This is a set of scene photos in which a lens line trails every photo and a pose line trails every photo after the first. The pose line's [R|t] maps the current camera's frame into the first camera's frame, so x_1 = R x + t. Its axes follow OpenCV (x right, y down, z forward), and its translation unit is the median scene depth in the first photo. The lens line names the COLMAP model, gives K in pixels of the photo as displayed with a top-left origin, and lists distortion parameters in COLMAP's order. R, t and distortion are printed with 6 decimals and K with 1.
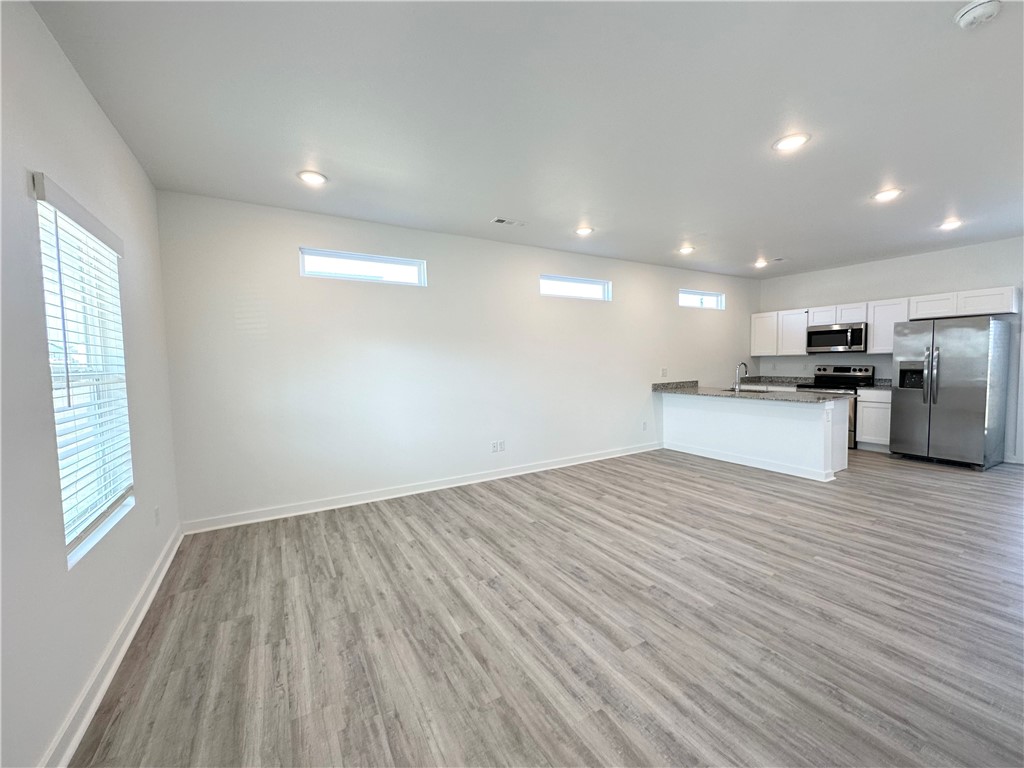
lens RADIAL K [[408.8, 0, 512.8], [0, 408.8, 384.6], [0, 0, 1]] dist [-0.002762, 0.000507]
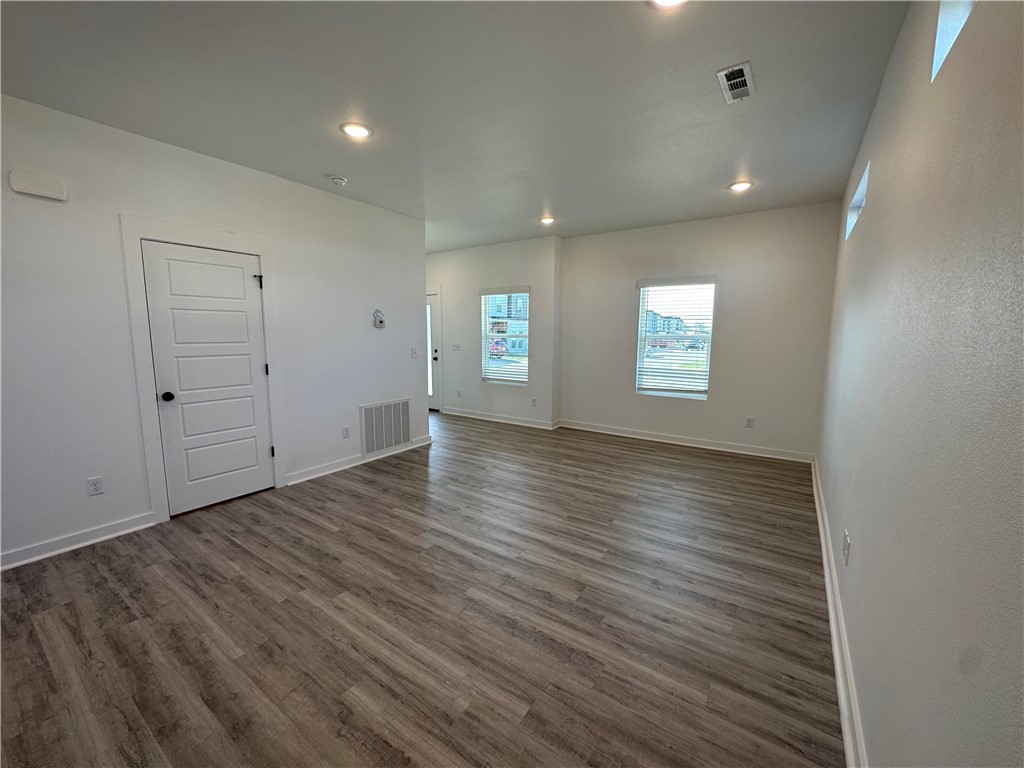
lens RADIAL K [[408.8, 0, 512.8], [0, 408.8, 384.6], [0, 0, 1]] dist [-0.002762, 0.000507]
pose [[-0.905864, 0.068426, -0.418004, 0.579466], [-0.012251, 0.982219, 0.187336, -0.114784], [0.423391, 0.174822, -0.888919, 1.596060]]
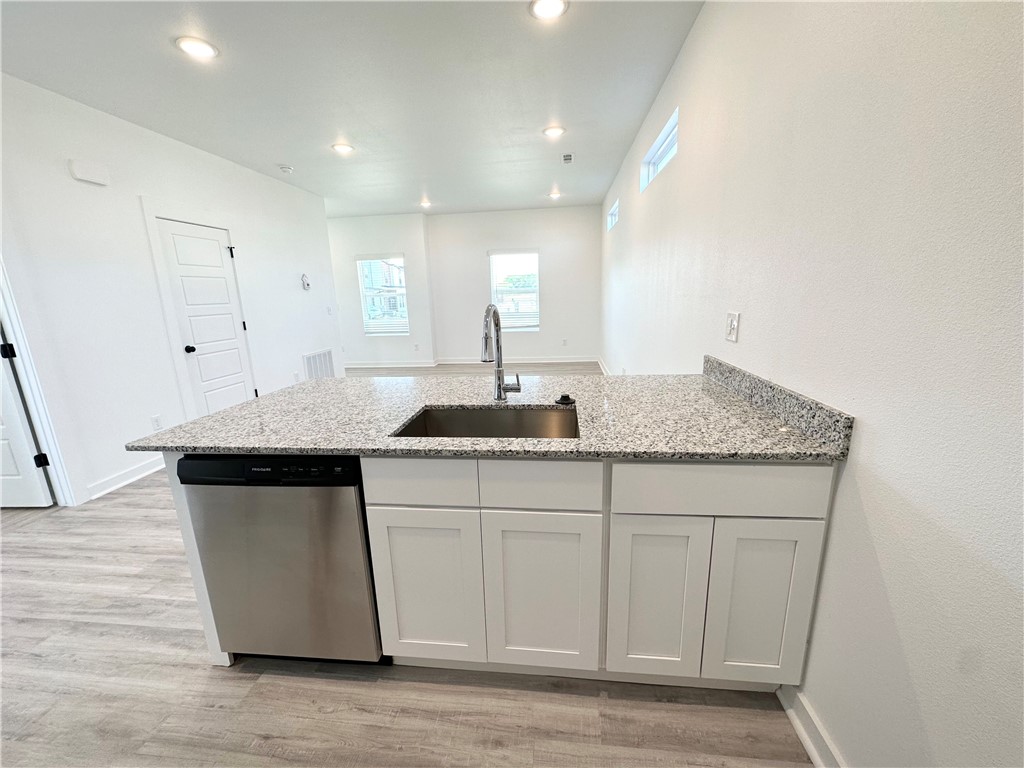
lens RADIAL K [[408.8, 0, 512.8], [0, 408.8, 384.6], [0, 0, 1]] dist [-0.002762, 0.000507]
pose [[-0.599532, 0.216360, -0.770551, 1.194812], [-0.000726, 0.962620, 0.270855, -0.118171], [0.800350, 0.162946, -0.576965, 1.815030]]
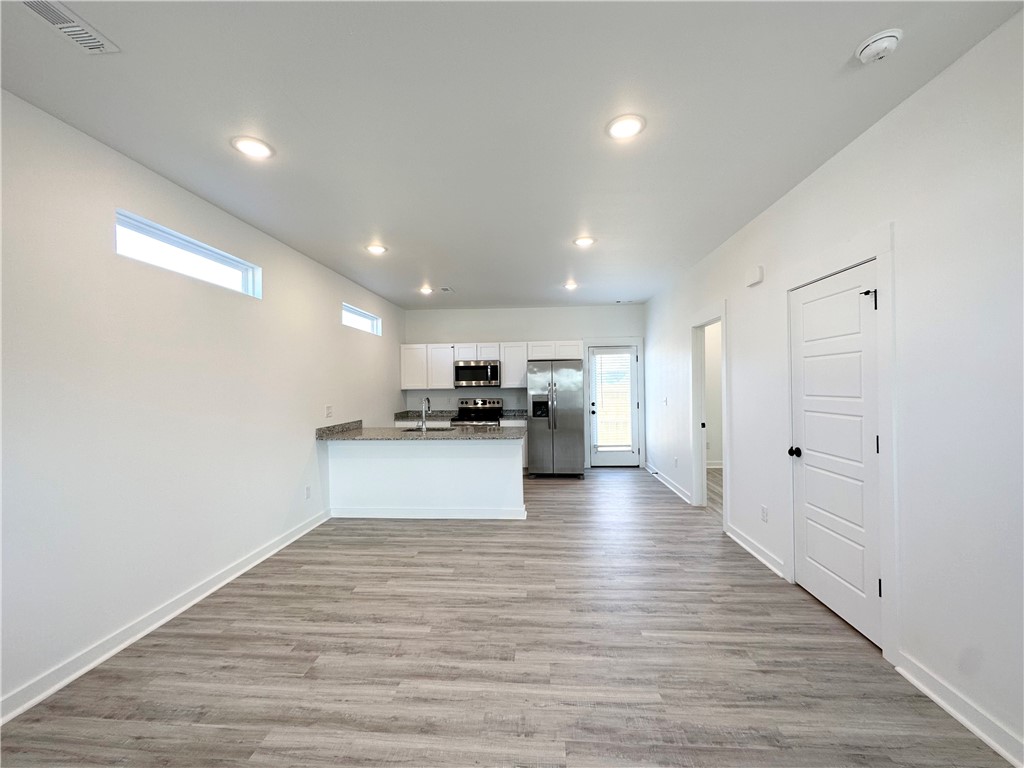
lens RADIAL K [[408.8, 0, 512.8], [0, 408.8, 384.6], [0, 0, 1]] dist [-0.002762, 0.000507]
pose [[0.566382, 0.014099, 0.824022, -0.073747], [0.051789, 0.997269, -0.052660, -0.039336], [-0.822514, 0.072501, 0.564105, 0.552459]]
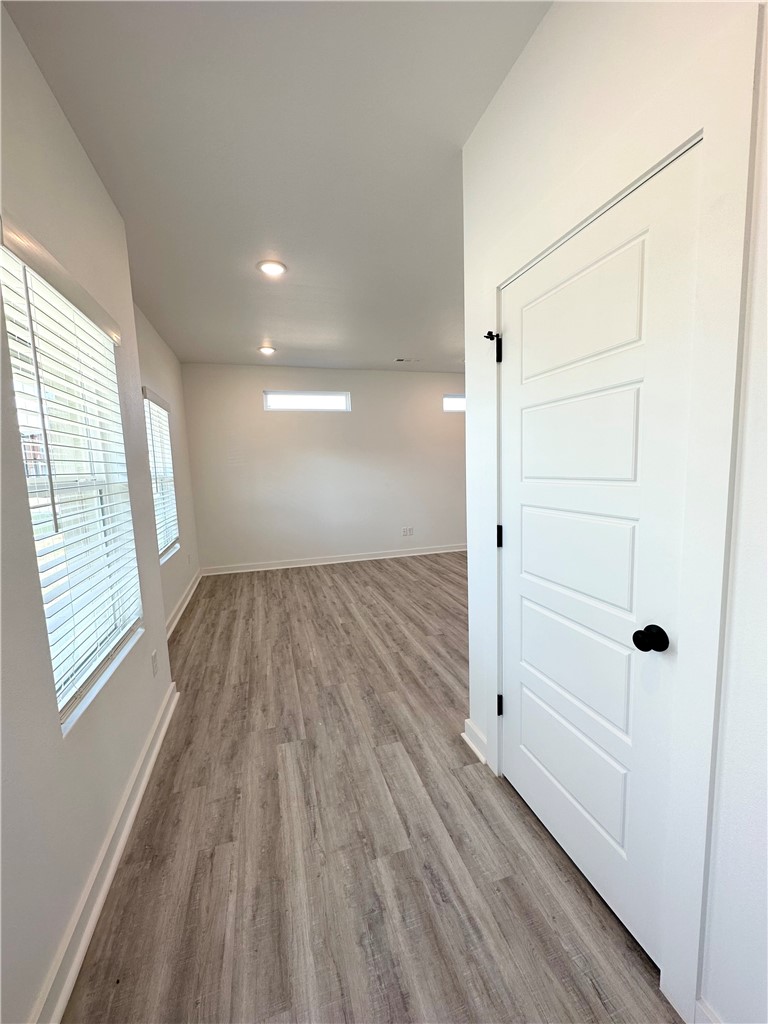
lens RADIAL K [[408.8, 0, 384.0], [0, 408.8, 512.0], [0, 0, 1]] dist [-0.002762, 0.000507]
pose [[0.971135, 0.013349, -0.238157, 0.267618], [0.001258, 0.998132, 0.061074, 0.012885], [0.238528, -0.059611, 0.969304, -0.366960]]
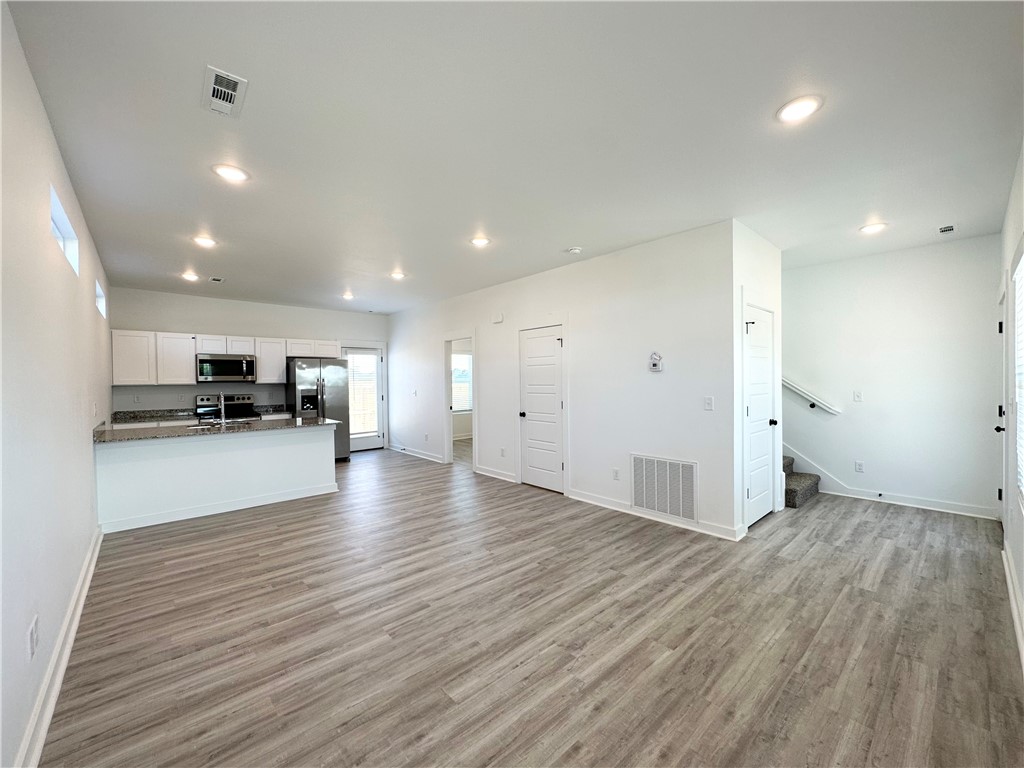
lens RADIAL K [[408.8, 0, 512.8], [0, 408.8, 384.6], [0, 0, 1]] dist [-0.002762, 0.000507]
pose [[-0.196845, 0.010930, 0.980374, -0.599772], [0.072035, 0.997396, 0.003344, -0.042489], [-0.977785, 0.071280, -0.197119, 0.882367]]
